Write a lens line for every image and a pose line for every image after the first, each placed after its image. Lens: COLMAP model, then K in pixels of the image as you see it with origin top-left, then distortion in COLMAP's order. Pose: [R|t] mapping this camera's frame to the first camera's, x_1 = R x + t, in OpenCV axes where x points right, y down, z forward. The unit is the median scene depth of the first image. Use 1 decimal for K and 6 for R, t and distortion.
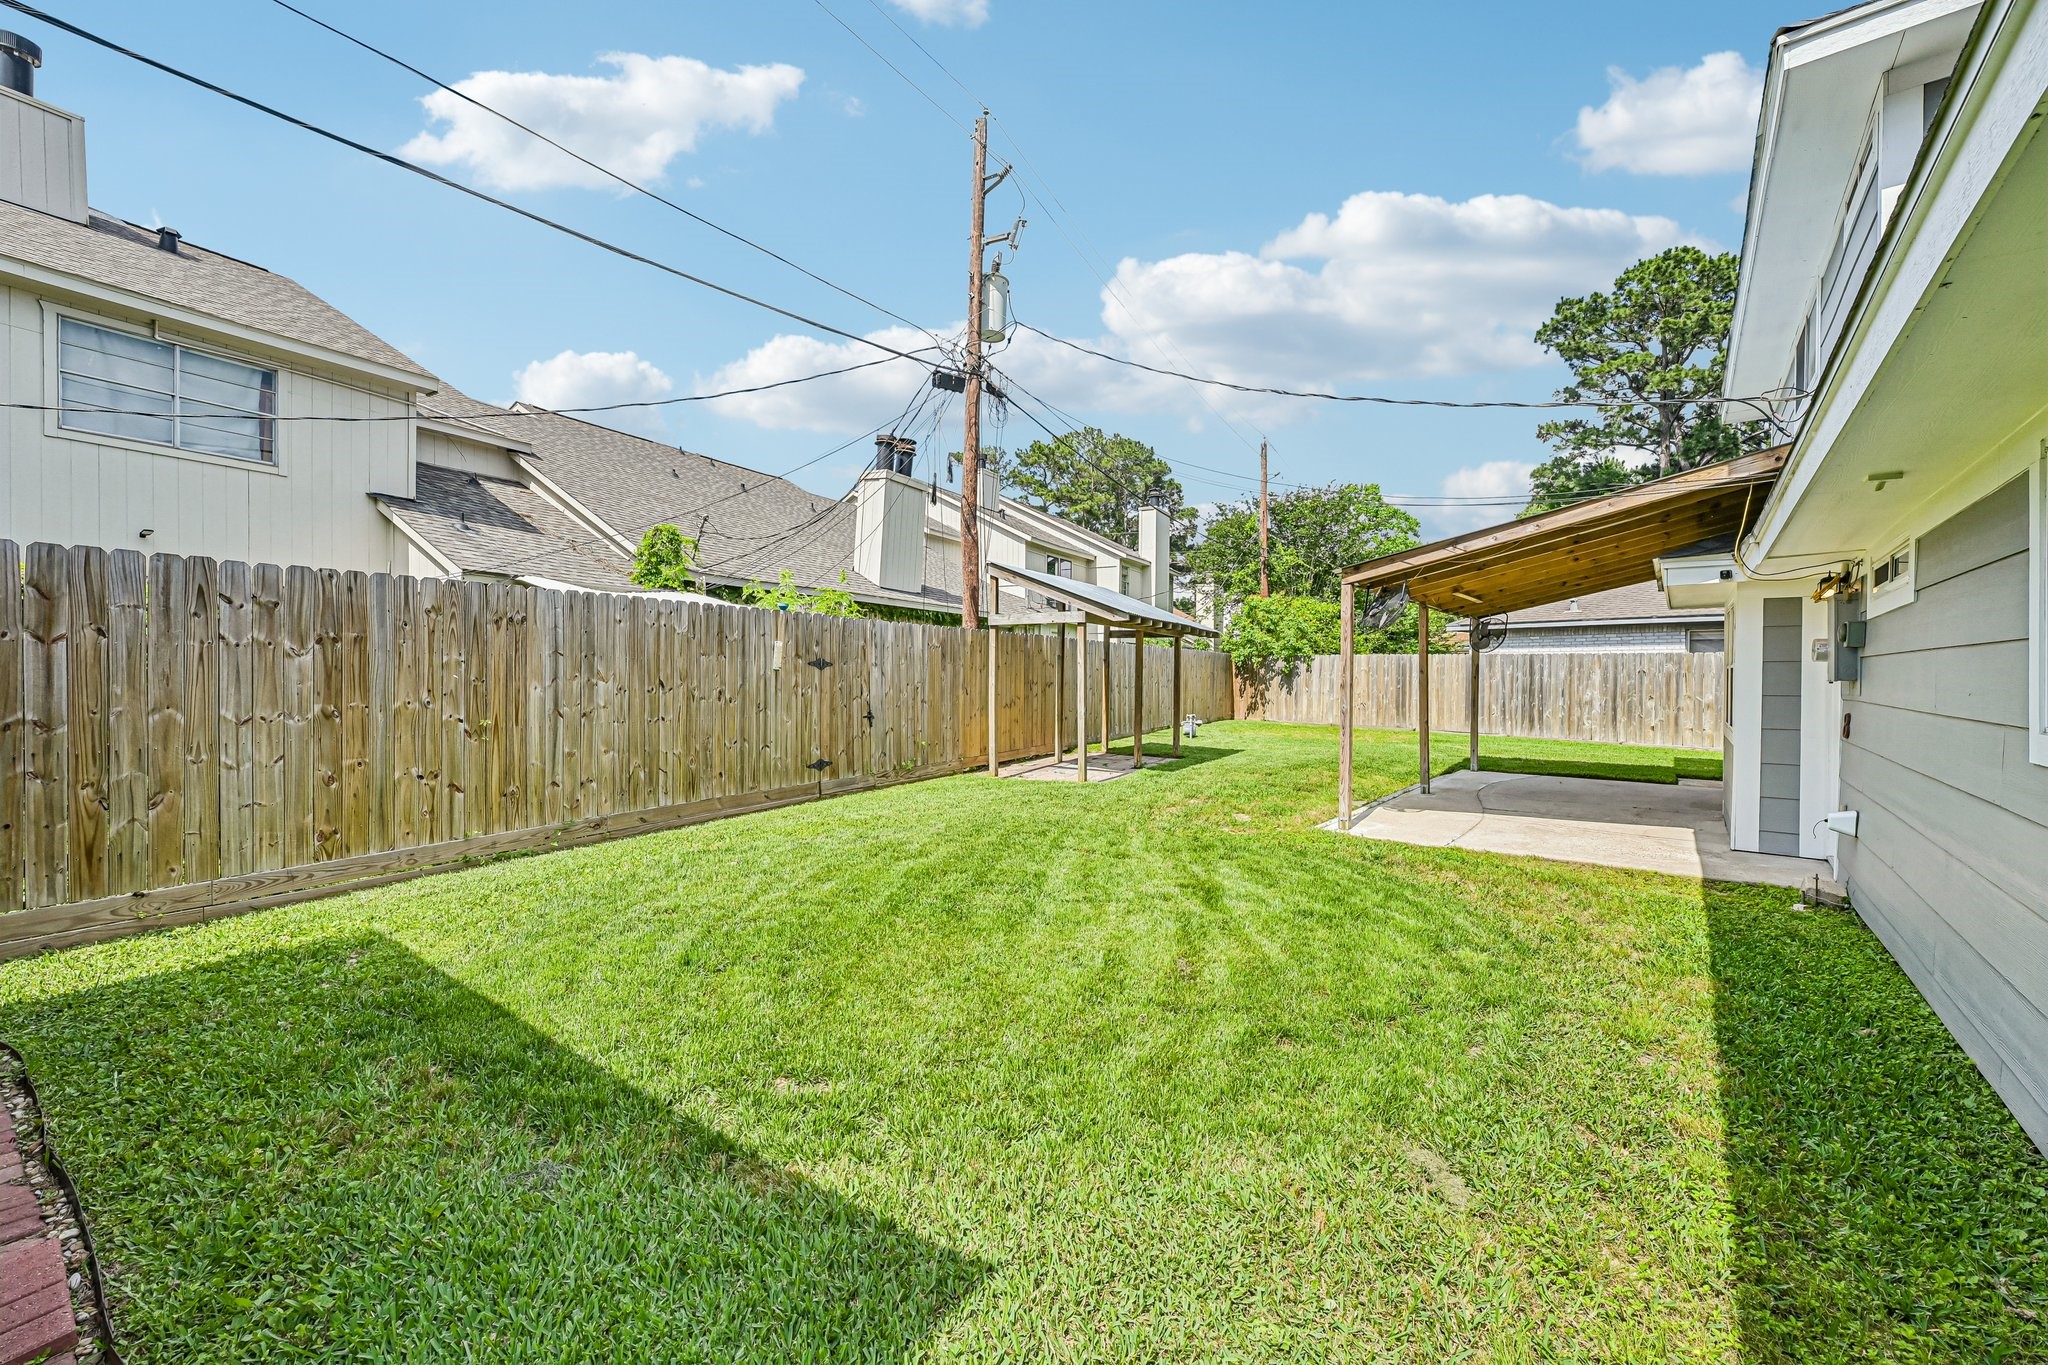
lens RADIAL K [[819.1, 0, 1024.0], [0, 819.1, 686.3], [0, 0, 1]] dist [-0.001114, -0.000030]
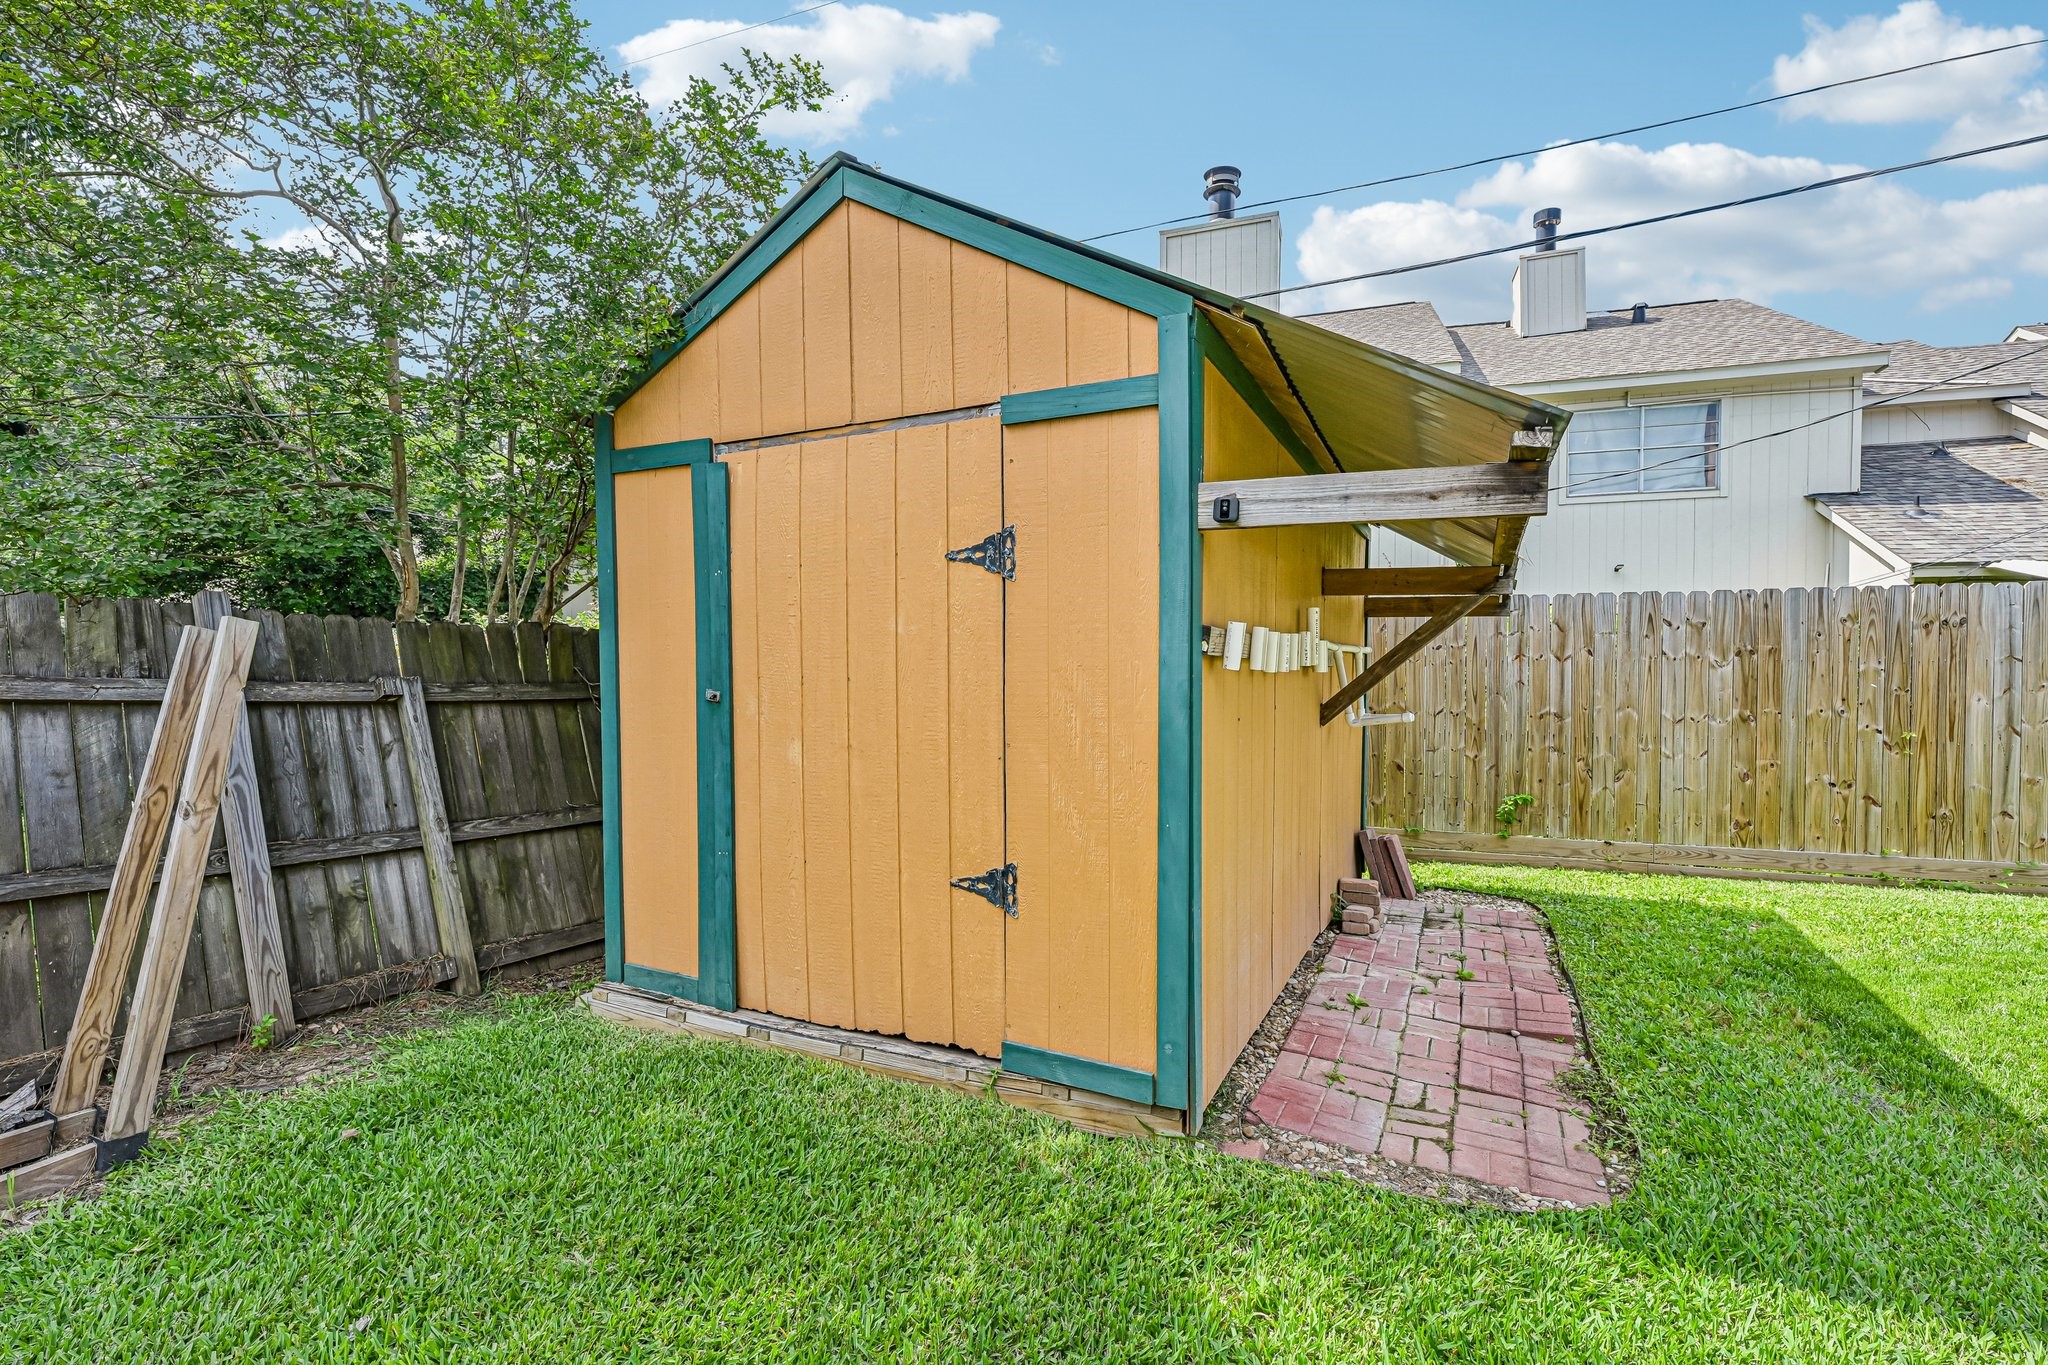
lens RADIAL K [[946.3, 0, 1024.0], [0, 946.3, 682.5], [0, 0, 1]] dist [0.000279, 0.000843]
pose [[0.187651, 0.002490, -0.982233, 0.240827], [-0.018447, 0.999829, -0.000989, 0.004505], [0.982063, 0.018305, 0.187665, -0.217917]]
